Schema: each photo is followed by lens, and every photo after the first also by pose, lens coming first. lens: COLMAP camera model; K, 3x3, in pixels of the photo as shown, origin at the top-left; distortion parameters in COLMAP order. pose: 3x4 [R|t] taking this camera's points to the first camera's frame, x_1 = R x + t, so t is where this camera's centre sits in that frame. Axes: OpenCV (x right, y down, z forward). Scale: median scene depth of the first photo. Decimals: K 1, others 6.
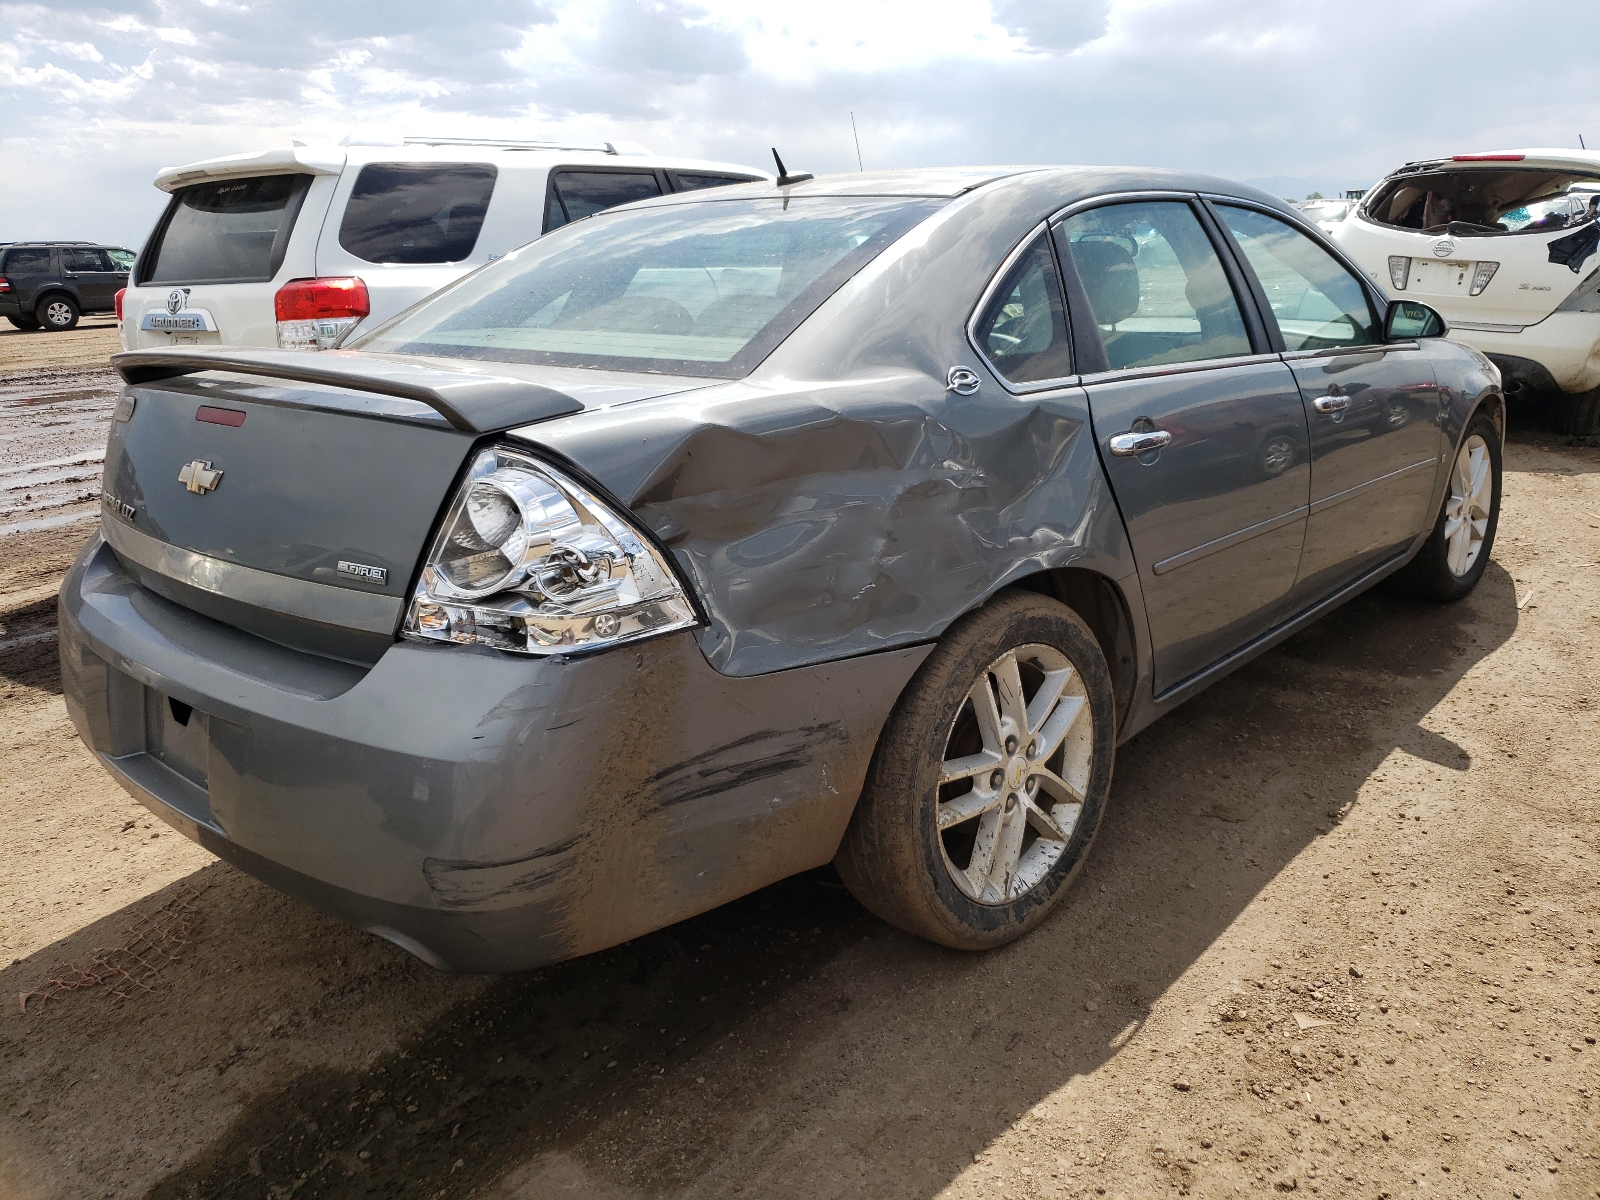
lens RADIAL K [[1253.0, 0, 800.0], [0, 1253.0, 600.0], [0, 0, 1]] dist [-0.006445, 0.003481]
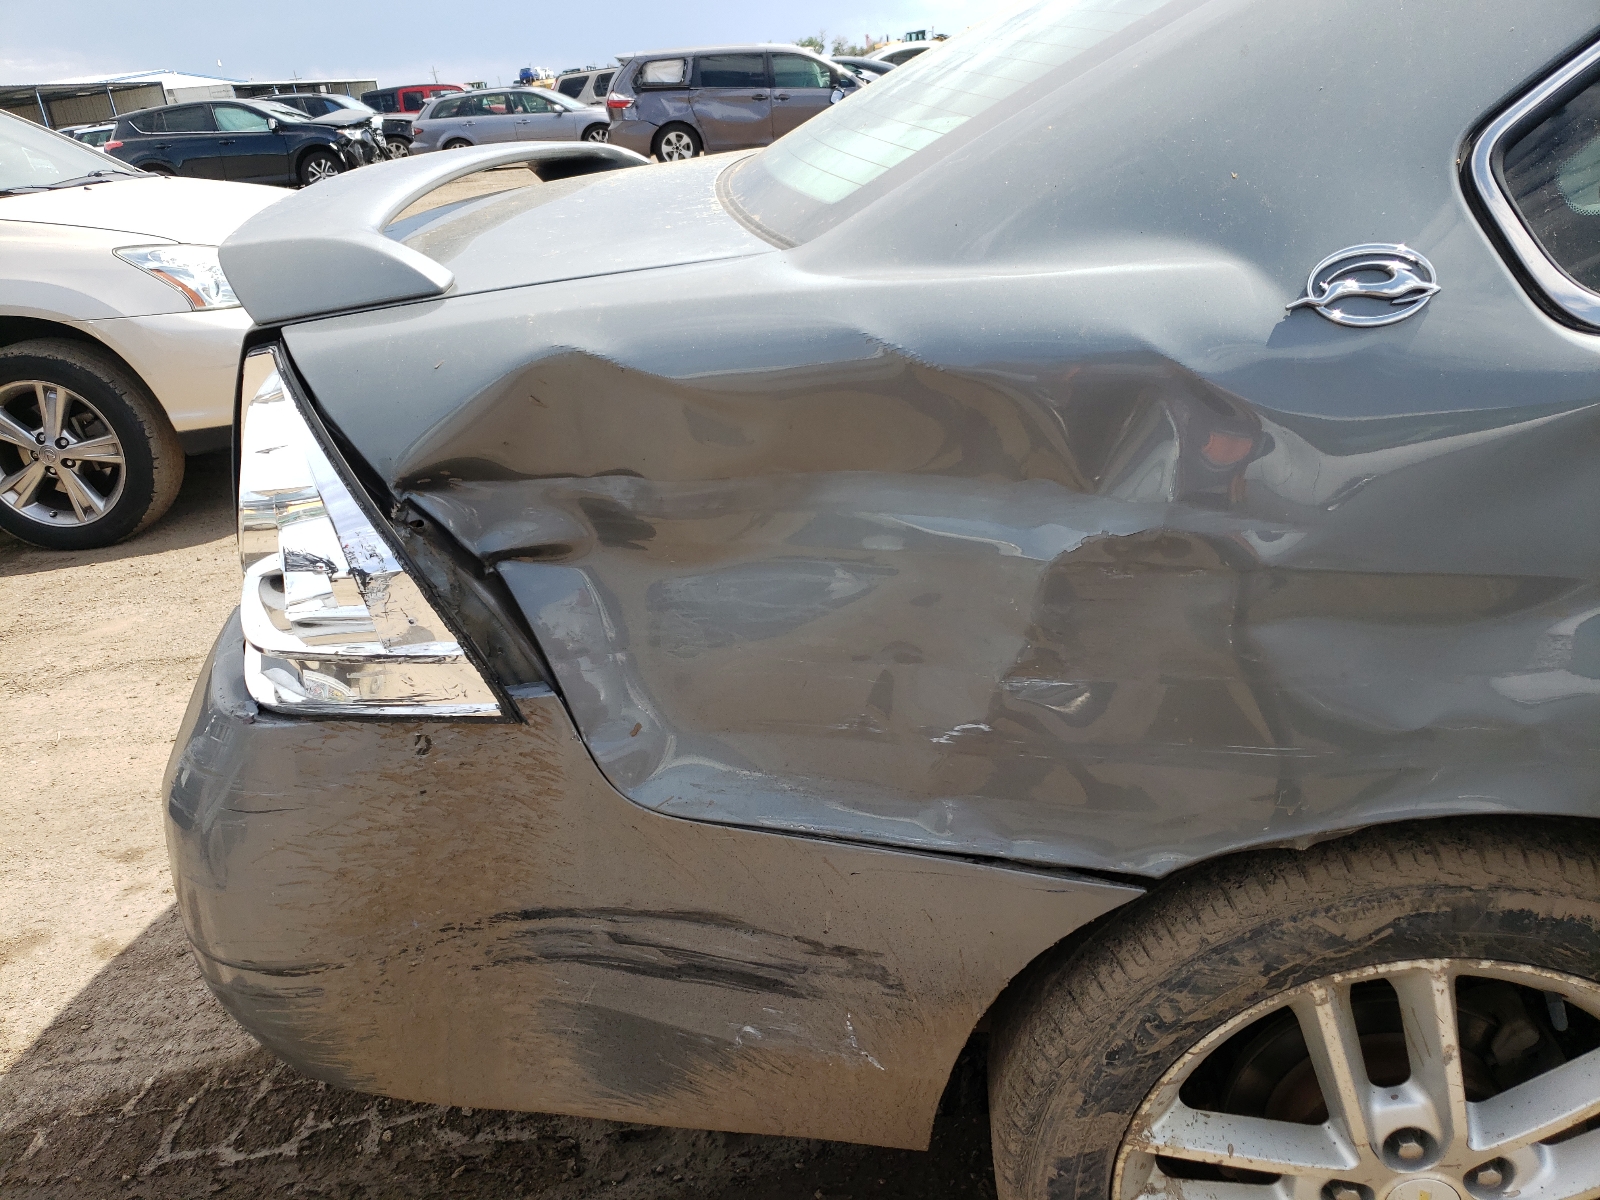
lens RADIAL K [[1253.0, 0, 800.0], [0, 1253.0, 600.0], [0, 0, 1]] dist [-0.006445, 0.003481]
pose [[0.628169, 0.285716, -0.723720, 0.315462], [-0.141412, 0.956571, 0.254901, -0.154440], [0.765118, -0.057778, 0.641292, 0.617763]]
